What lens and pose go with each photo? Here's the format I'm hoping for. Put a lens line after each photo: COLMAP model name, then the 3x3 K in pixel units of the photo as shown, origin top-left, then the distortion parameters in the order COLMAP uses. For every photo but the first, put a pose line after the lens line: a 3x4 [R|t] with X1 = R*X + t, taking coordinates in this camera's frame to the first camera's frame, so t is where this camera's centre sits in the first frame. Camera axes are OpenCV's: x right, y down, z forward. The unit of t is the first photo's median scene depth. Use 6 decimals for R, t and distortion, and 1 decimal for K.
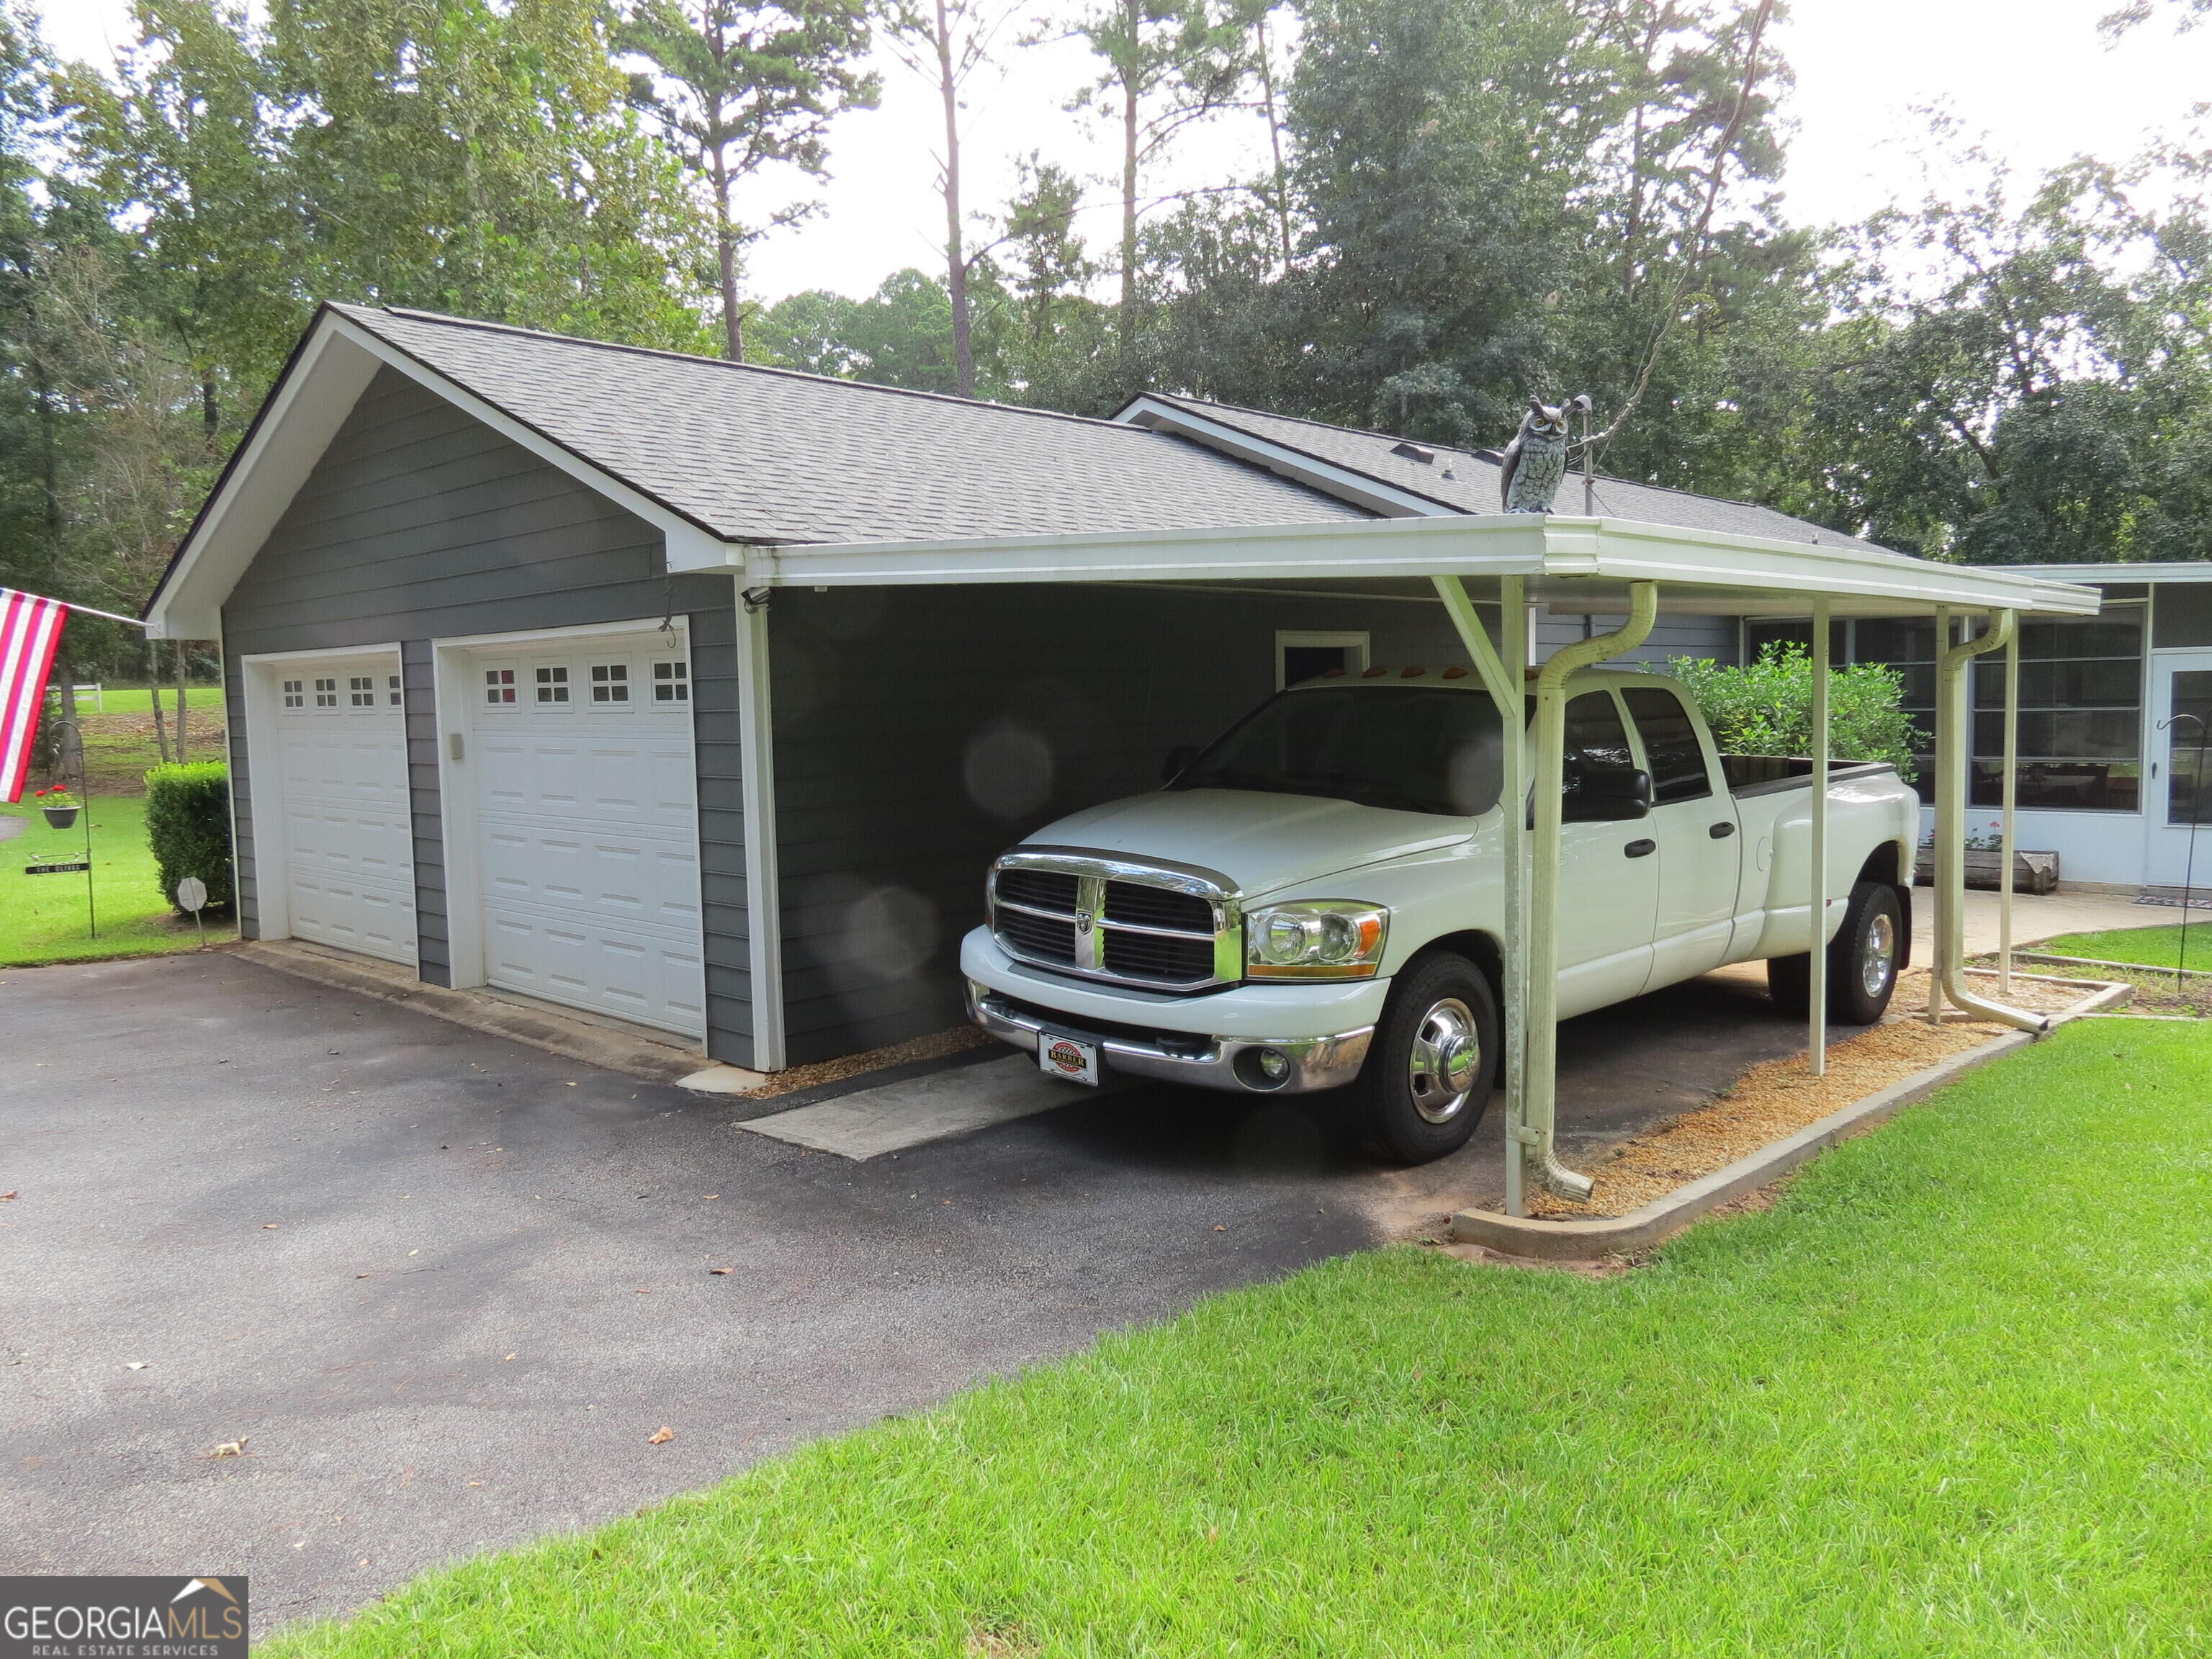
lens RADIAL K [[1566.5, 0, 1094.0], [0, 1566.5, 844.6], [0, 0, 1]] dist [-0.030577, 0.008190]
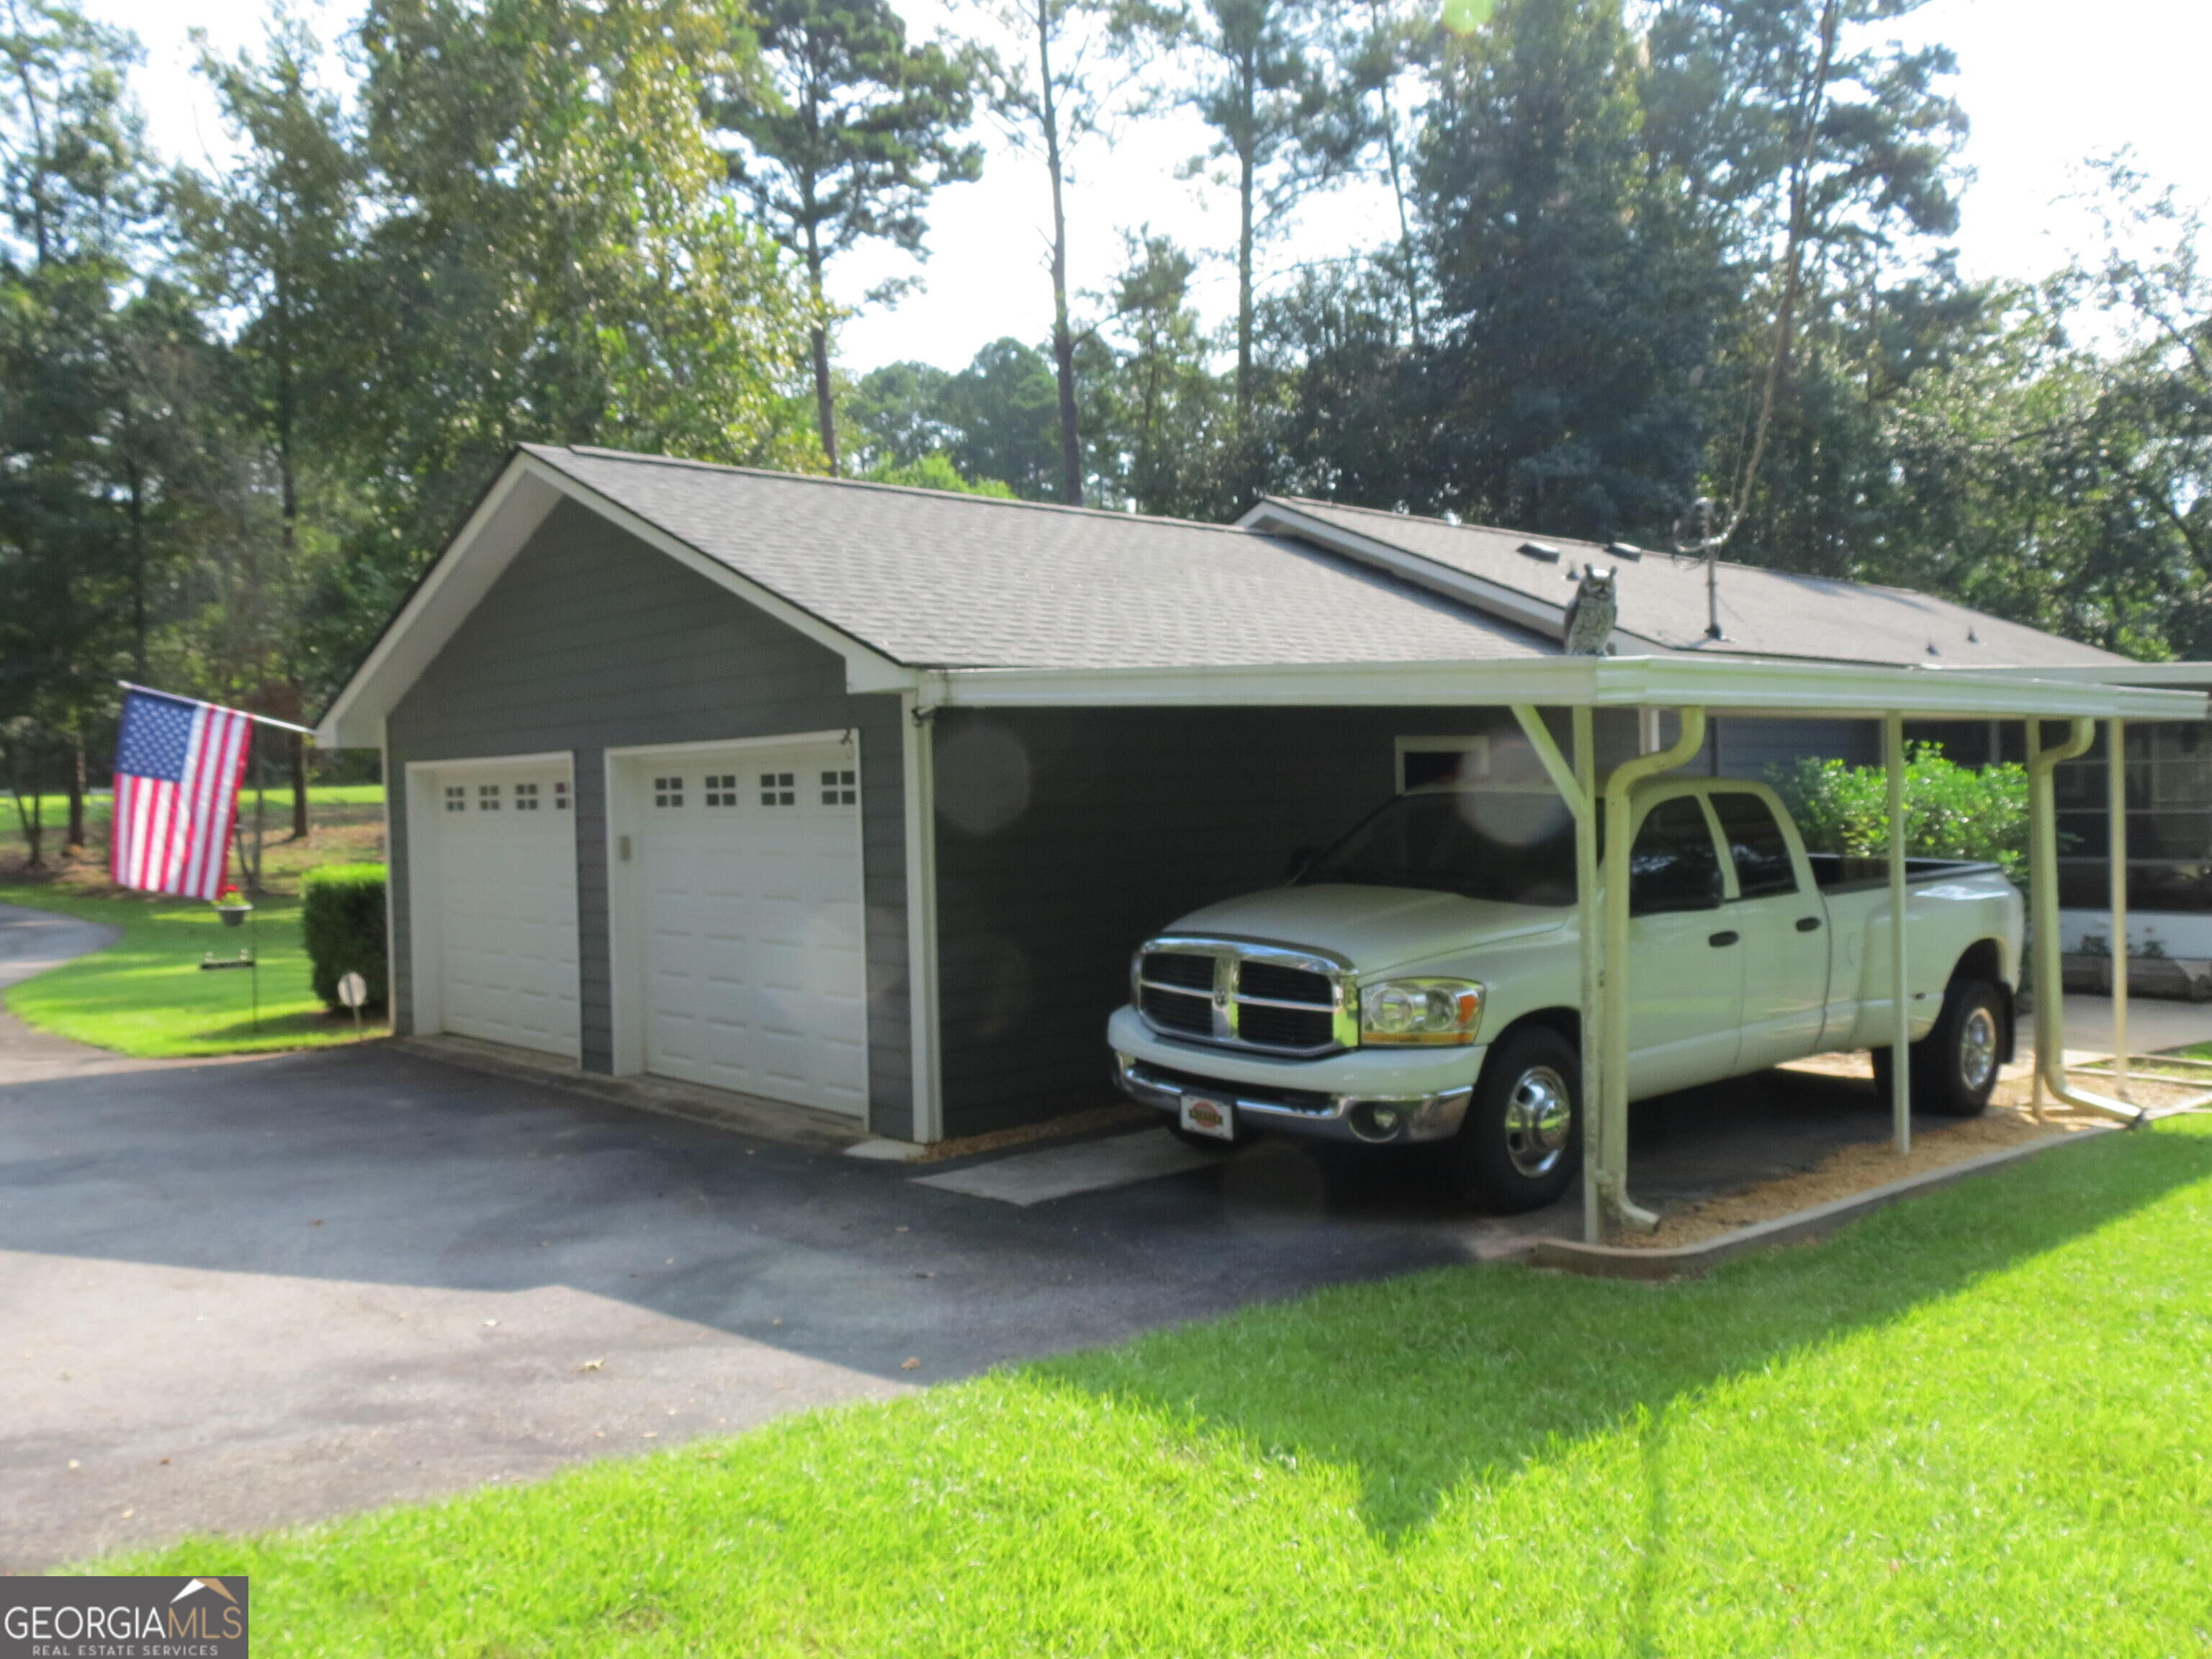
lens RADIAL K [[1822.7, 0, 1097.8], [0, 1822.7, 899.2], [0, 0, 1]] dist [-0.085459, 0.012735]
pose [[0.998419, 0.000476, -0.056209, -0.010798], [-0.002595, 0.999288, -0.037637, 0.014308], [0.056151, 0.037724, 0.997709, -0.176585]]
